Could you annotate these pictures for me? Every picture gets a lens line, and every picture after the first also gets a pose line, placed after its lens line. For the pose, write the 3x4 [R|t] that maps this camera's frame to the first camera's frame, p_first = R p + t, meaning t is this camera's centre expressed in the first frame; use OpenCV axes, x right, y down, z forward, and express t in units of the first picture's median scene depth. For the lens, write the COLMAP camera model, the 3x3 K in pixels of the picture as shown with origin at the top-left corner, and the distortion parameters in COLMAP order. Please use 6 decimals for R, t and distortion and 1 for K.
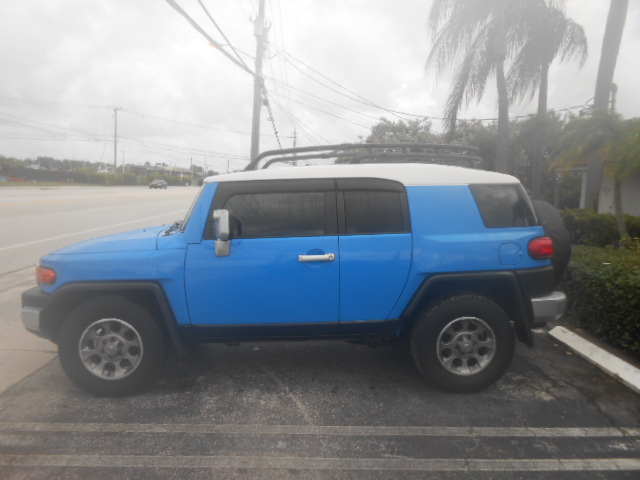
lens RADIAL K [[478.2, 0, 322.2], [0, 478.2, 240.4], [0, 0, 1]] dist [-0.019219, 0.008790]
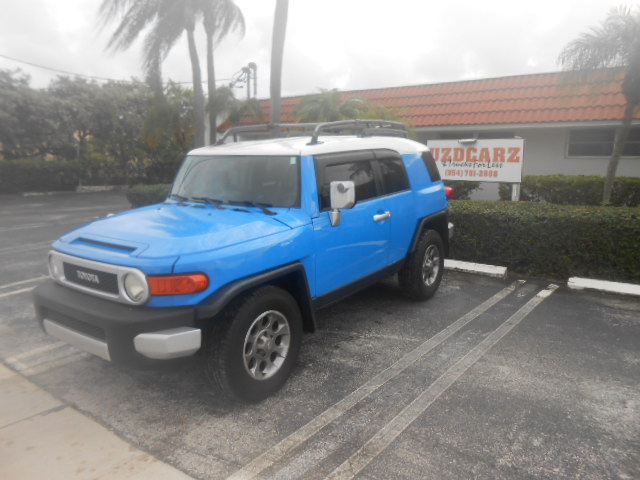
lens RADIAL K [[480.0, 0, 321.4], [0, 480.0, 233.2], [0, 0, 1]] dist [-0.012832, 0.000544]
pose [[0.628557, -0.145502, 0.764032, -1.030639], [0.095476, 0.989350, 0.109865, -0.069454], [-0.771881, 0.003890, 0.635755, 0.338173]]
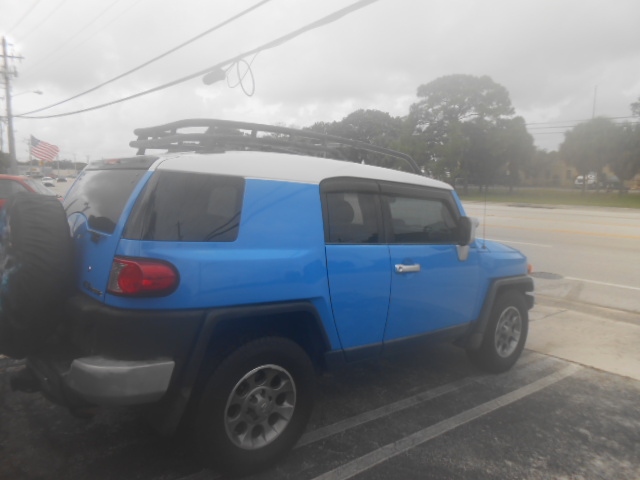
lens RADIAL K [[478.2, 0, 322.2], [0, 478.2, 240.4], [0, 0, 1]] dist [-0.019219, 0.008790]
pose [[-0.798381, 0.016301, -0.601932, 0.638785], [-0.115536, 0.976914, 0.179698, -0.216682], [0.590965, 0.213012, -0.778066, 2.101818]]
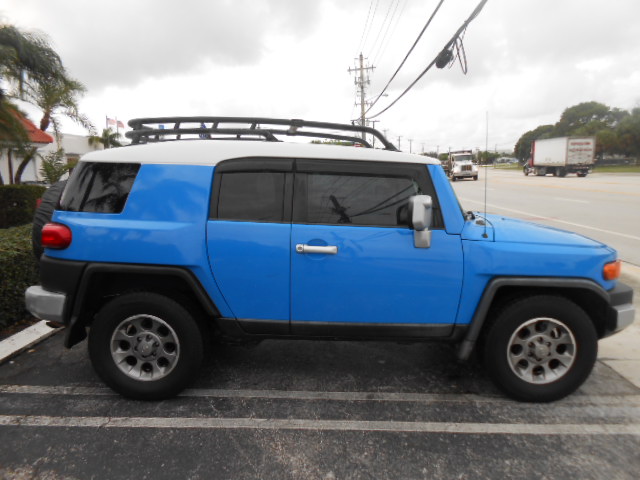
lens RADIAL K [[480.0, 0, 321.4], [0, 480.0, 233.2], [0, 0, 1]] dist [-0.012832, 0.000544]
pose [[-0.997989, -0.019583, 0.060283, -0.102578], [-0.004897, 0.972054, 0.234707, -0.253018], [-0.063195, 0.233939, -0.970195, 2.340808]]
